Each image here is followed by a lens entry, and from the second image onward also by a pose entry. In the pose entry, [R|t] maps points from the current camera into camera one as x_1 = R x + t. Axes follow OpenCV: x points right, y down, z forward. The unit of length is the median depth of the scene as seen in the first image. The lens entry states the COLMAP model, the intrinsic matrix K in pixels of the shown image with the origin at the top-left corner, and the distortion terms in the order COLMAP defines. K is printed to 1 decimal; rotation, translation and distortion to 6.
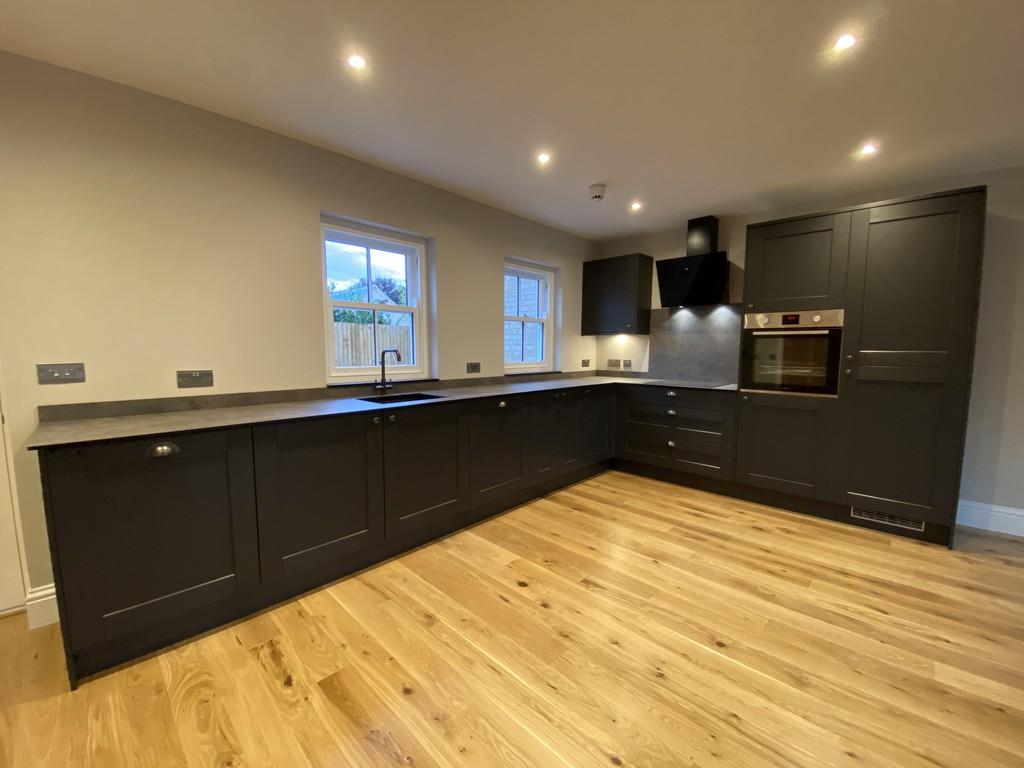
lens RADIAL K [[413.6, 0, 508.2], [0, 413.6, 386.1], [0, 0, 1]] dist [0.005684, -0.013227]
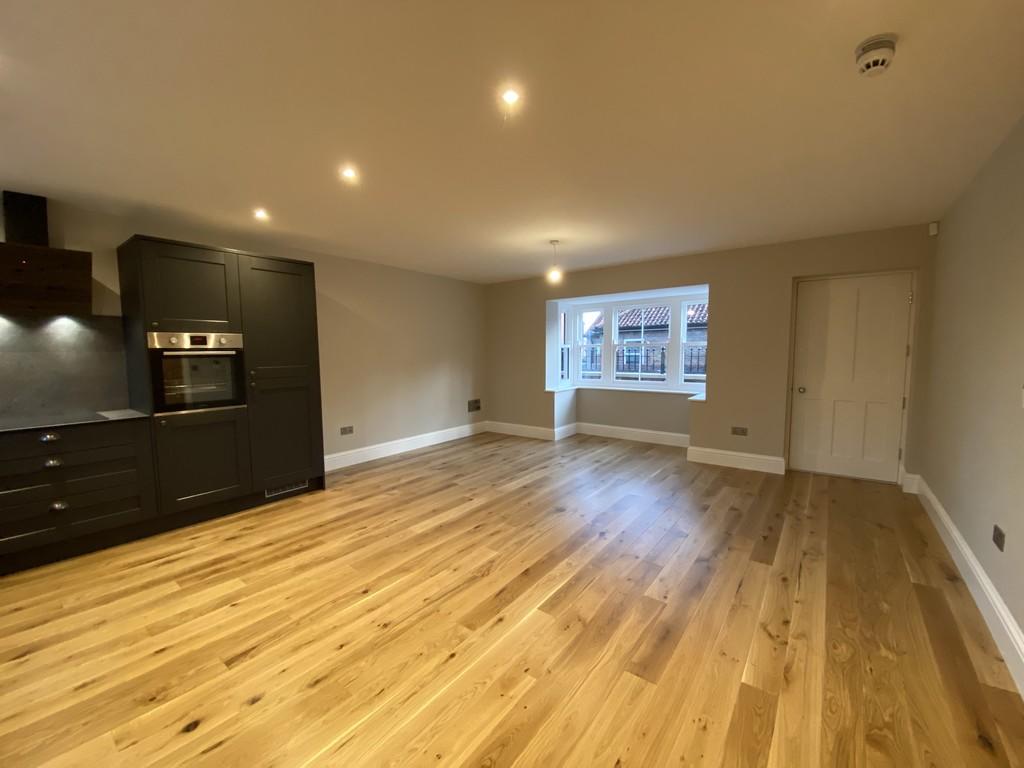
lens RADIAL K [[413.6, 0, 514.3], [0, 413.6, 383.8], [0, 0, 1]] dist [0.005684, -0.013227]
pose [[-0.123304, -0.084610, 0.988755, -0.525407], [0.100597, 0.990160, 0.097276, -0.082458], [-0.987257, 0.111460, -0.113579, 0.380684]]
